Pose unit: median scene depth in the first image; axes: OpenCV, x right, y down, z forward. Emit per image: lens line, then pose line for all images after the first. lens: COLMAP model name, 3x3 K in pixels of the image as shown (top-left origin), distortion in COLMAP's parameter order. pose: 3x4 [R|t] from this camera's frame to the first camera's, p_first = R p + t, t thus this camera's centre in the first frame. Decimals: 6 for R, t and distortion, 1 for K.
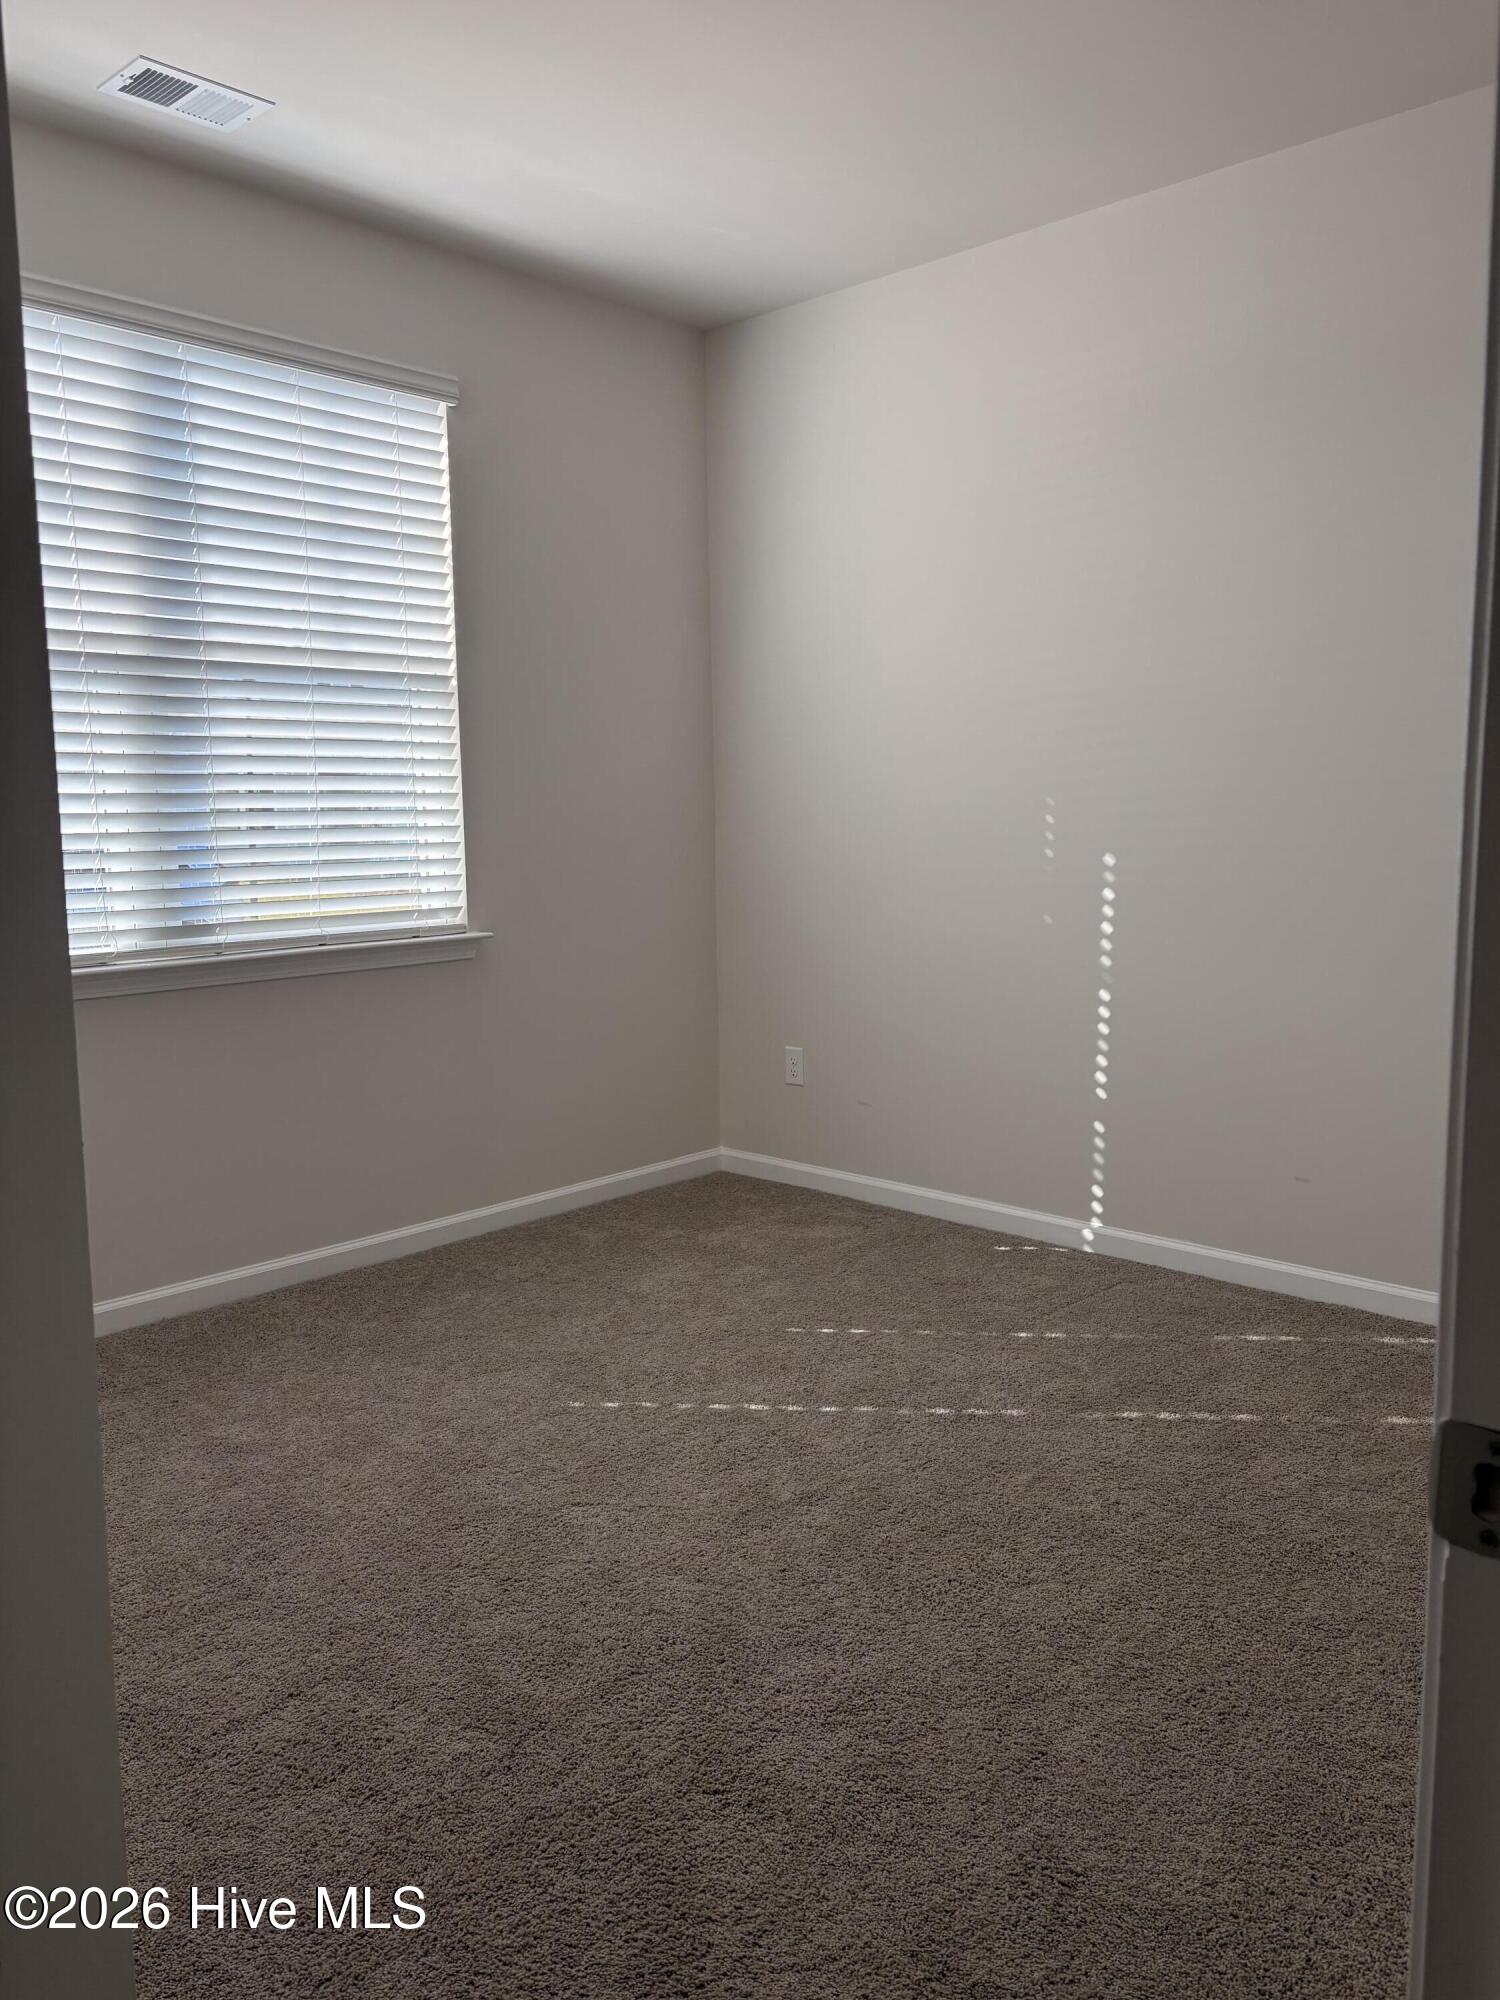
lens RADIAL K [[1493.5, 0, 750.6], [0, 1493.5, 988.5], [0, 0, 1]] dist [0.050448, -0.037522]
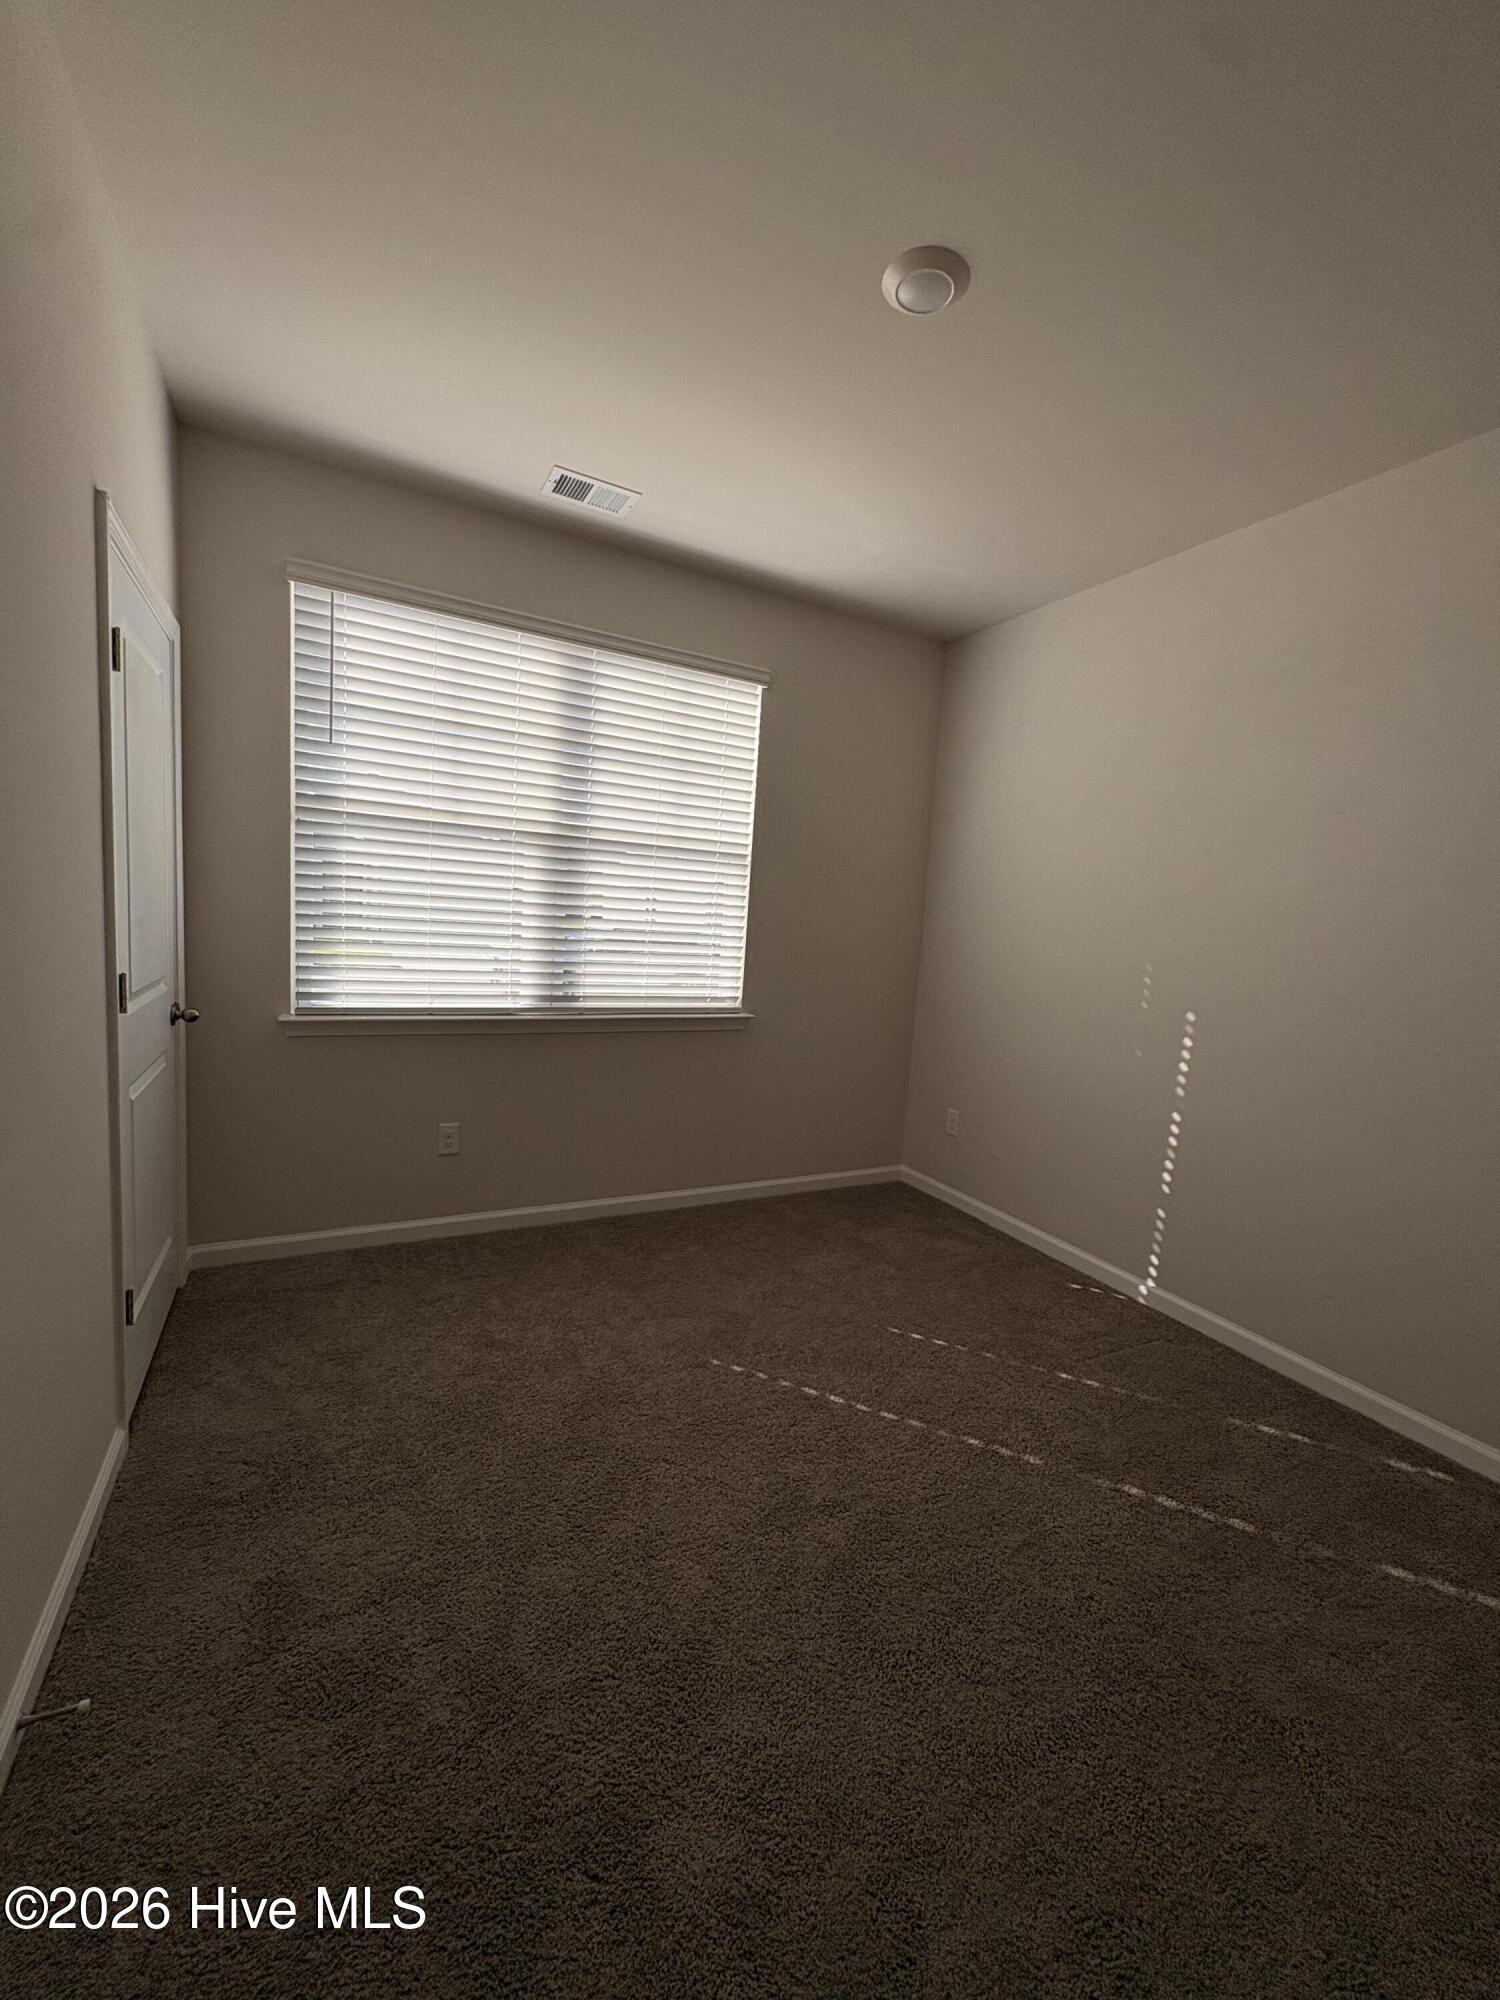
lens RADIAL K [[803.0, 0, 742.4], [0, 803.0, 1004.0], [0, 0, 1]] dist [0.001881, 0.000969]
pose [[0.943958, 0.110014, -0.311192, 0.089120], [-0.117032, 0.993120, -0.003909, -0.050598], [0.308621, 0.040110, 0.950339, 0.209727]]
